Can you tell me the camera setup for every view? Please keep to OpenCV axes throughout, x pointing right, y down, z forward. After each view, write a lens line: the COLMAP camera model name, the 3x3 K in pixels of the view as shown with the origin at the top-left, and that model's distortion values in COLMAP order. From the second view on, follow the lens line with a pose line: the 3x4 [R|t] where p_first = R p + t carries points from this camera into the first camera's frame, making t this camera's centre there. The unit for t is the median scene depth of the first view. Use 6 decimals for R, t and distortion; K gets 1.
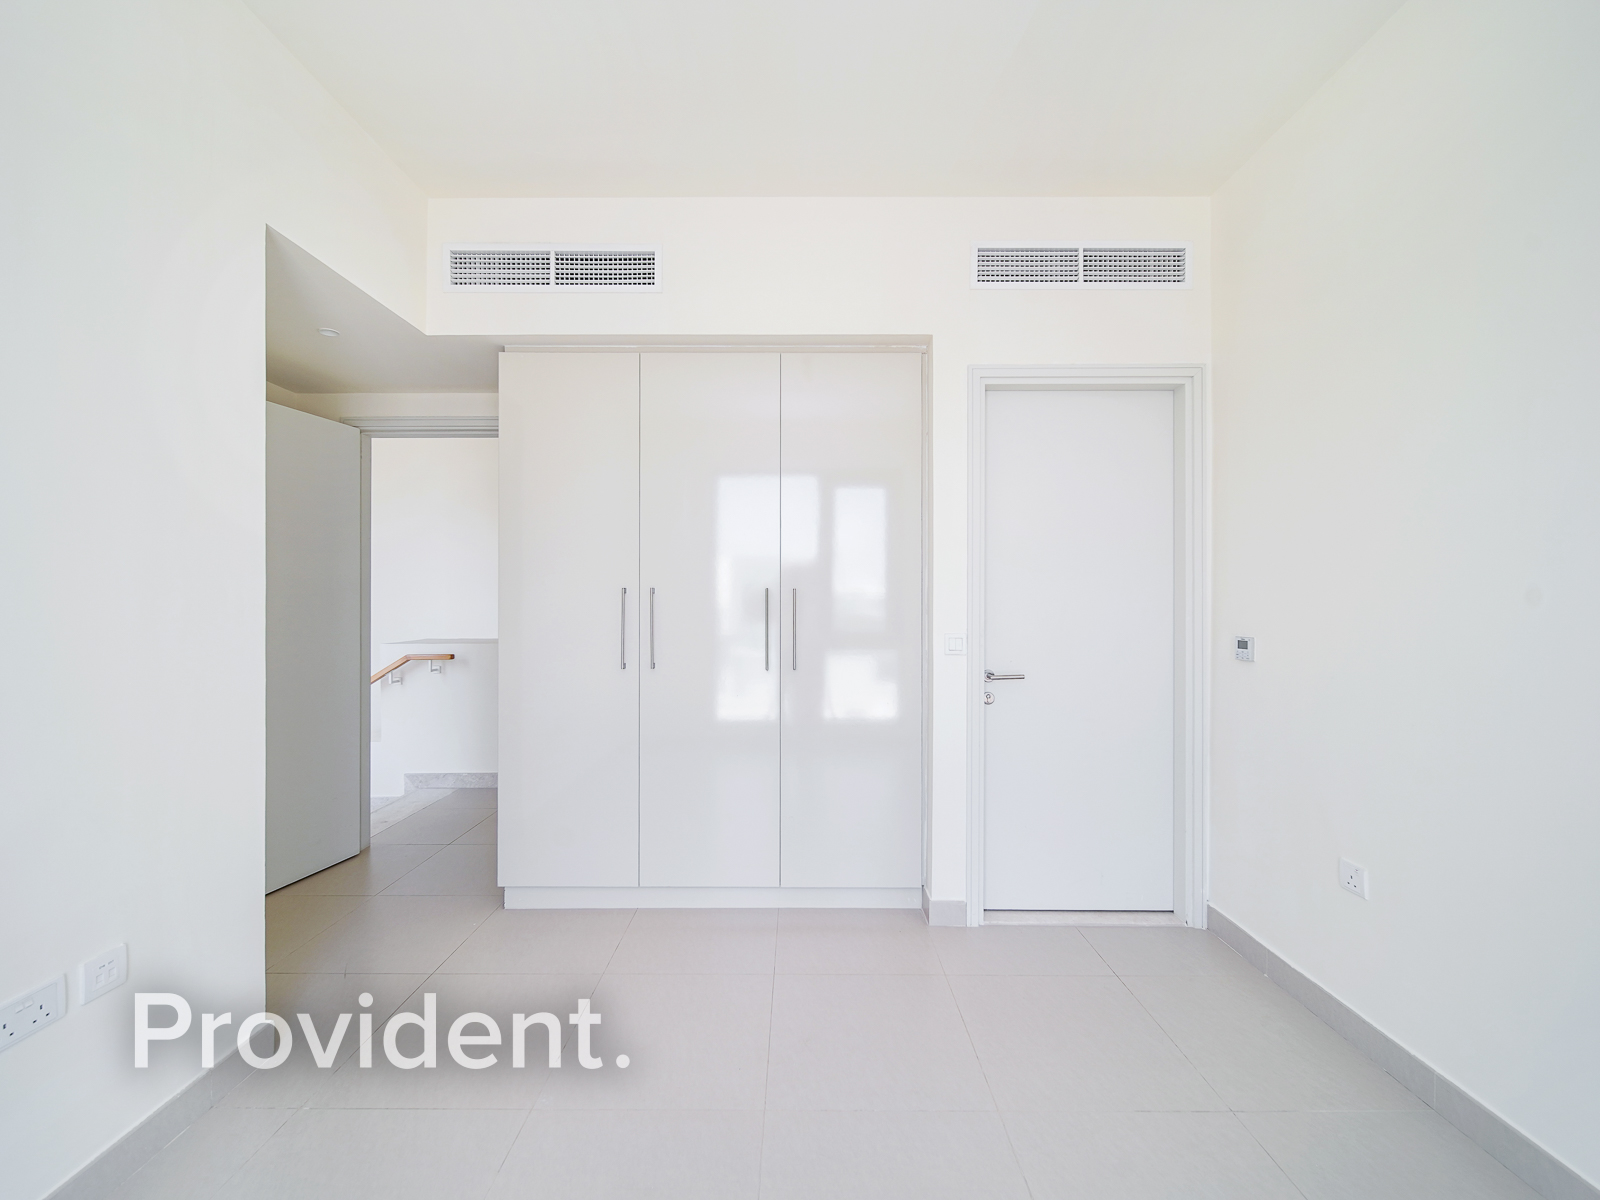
lens RADIAL K [[644.0, 0, 797.4], [0, 644.0, 605.2], [0, 0, 1]] dist [-0.001140, -0.000265]
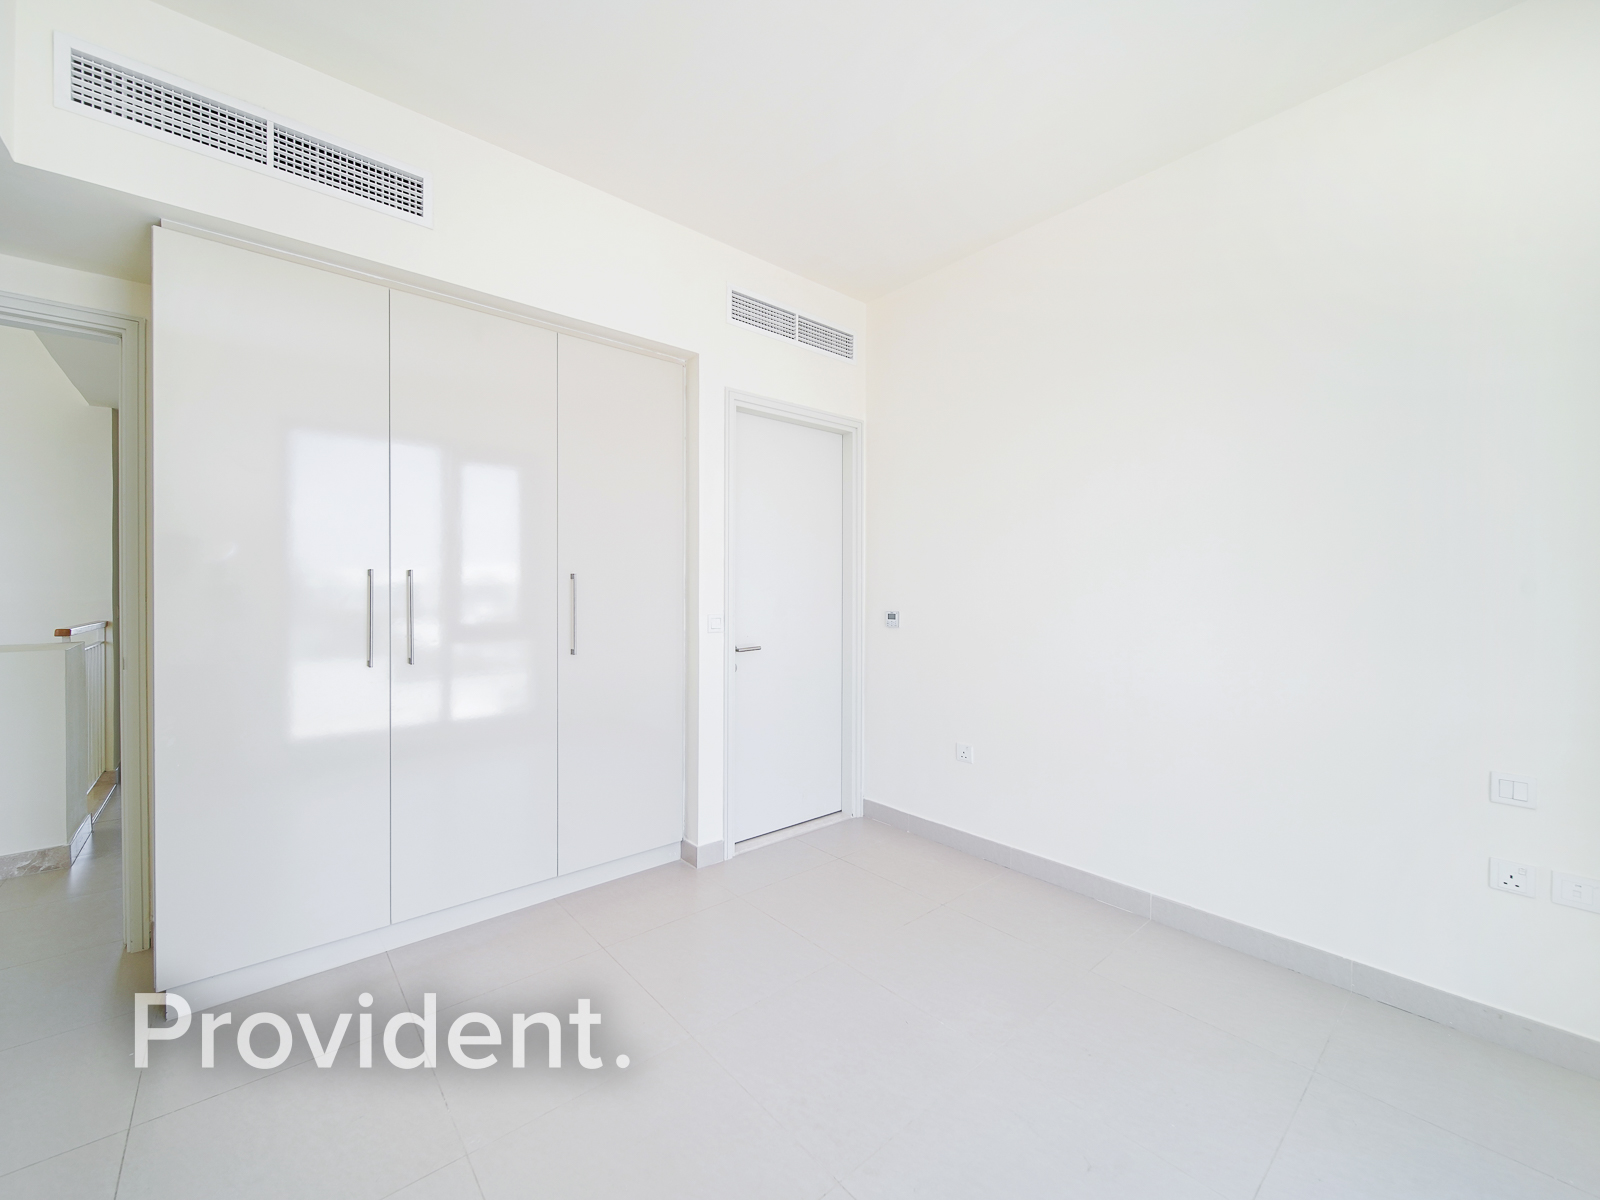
lens RADIAL K [[647.4, 0, 788.0], [0, 647.4, 600.6], [0, 0, 1]] dist [-0.006520, -0.000753]
pose [[0.753188, -0.009893, 0.657731, -0.426250], [0.002821, 0.999926, 0.011809, 0.005630], [-0.657799, -0.007039, 0.753160, 0.027833]]
